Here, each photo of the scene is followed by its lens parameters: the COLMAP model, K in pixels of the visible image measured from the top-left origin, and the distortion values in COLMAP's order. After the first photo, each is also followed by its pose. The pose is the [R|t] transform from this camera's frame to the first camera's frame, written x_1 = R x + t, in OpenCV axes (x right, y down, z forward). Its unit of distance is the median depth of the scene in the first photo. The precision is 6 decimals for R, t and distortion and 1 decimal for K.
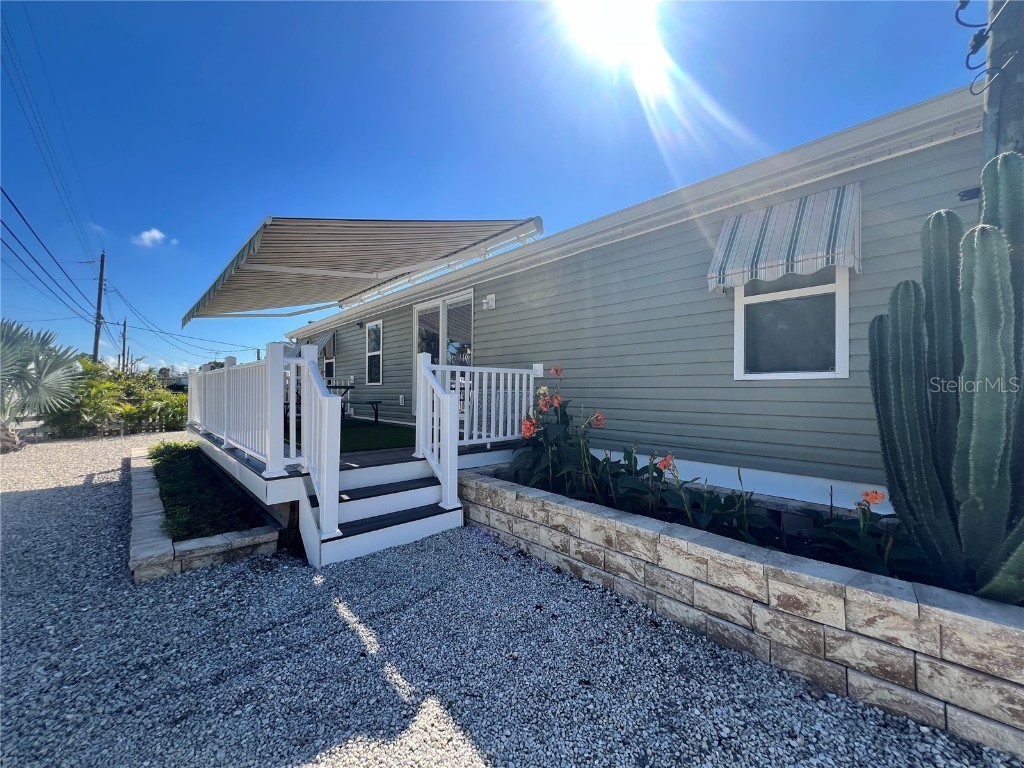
lens RADIAL K [[410.9, 0, 511.4], [0, 410.9, 385.2], [0, 0, 1]] dist [-0.004152, 0.001022]
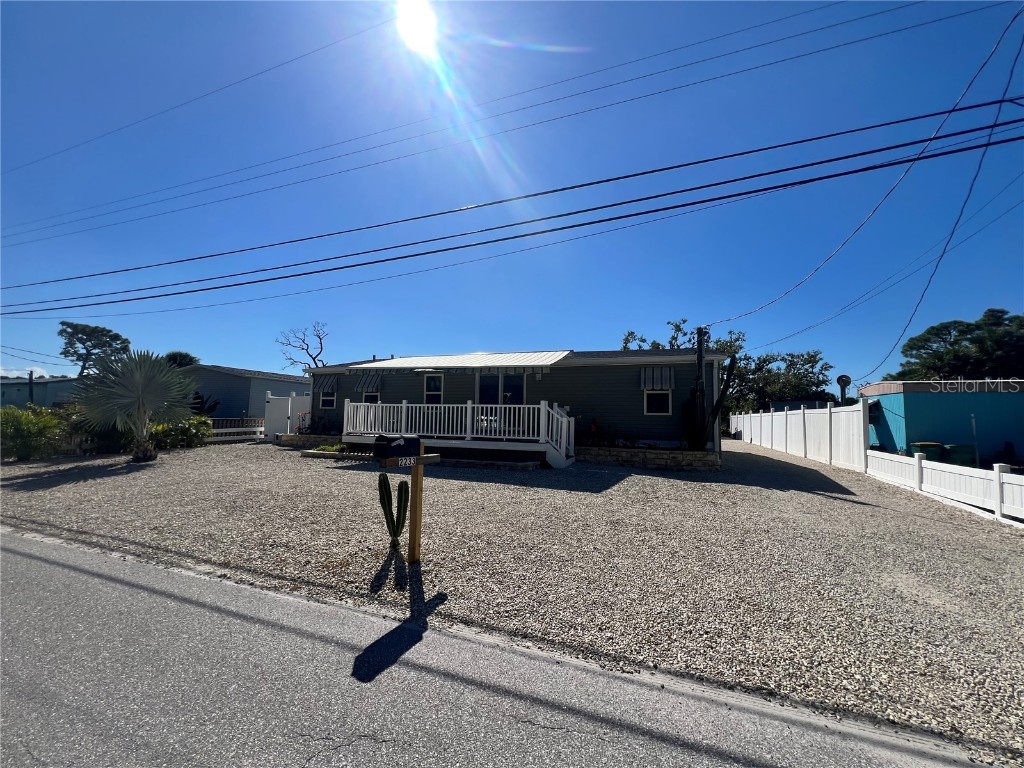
lens RADIAL K [[410.9, 0, 513.9], [0, 410.9, 390.2], [0, 0, 1]] dist [-0.004152, 0.001022]
pose [[0.879409, 0.046746, 0.473767, -2.457303], [-0.021525, 0.998054, -0.058521, 0.009150], [-0.475581, 0.041266, 0.878704, -1.810384]]
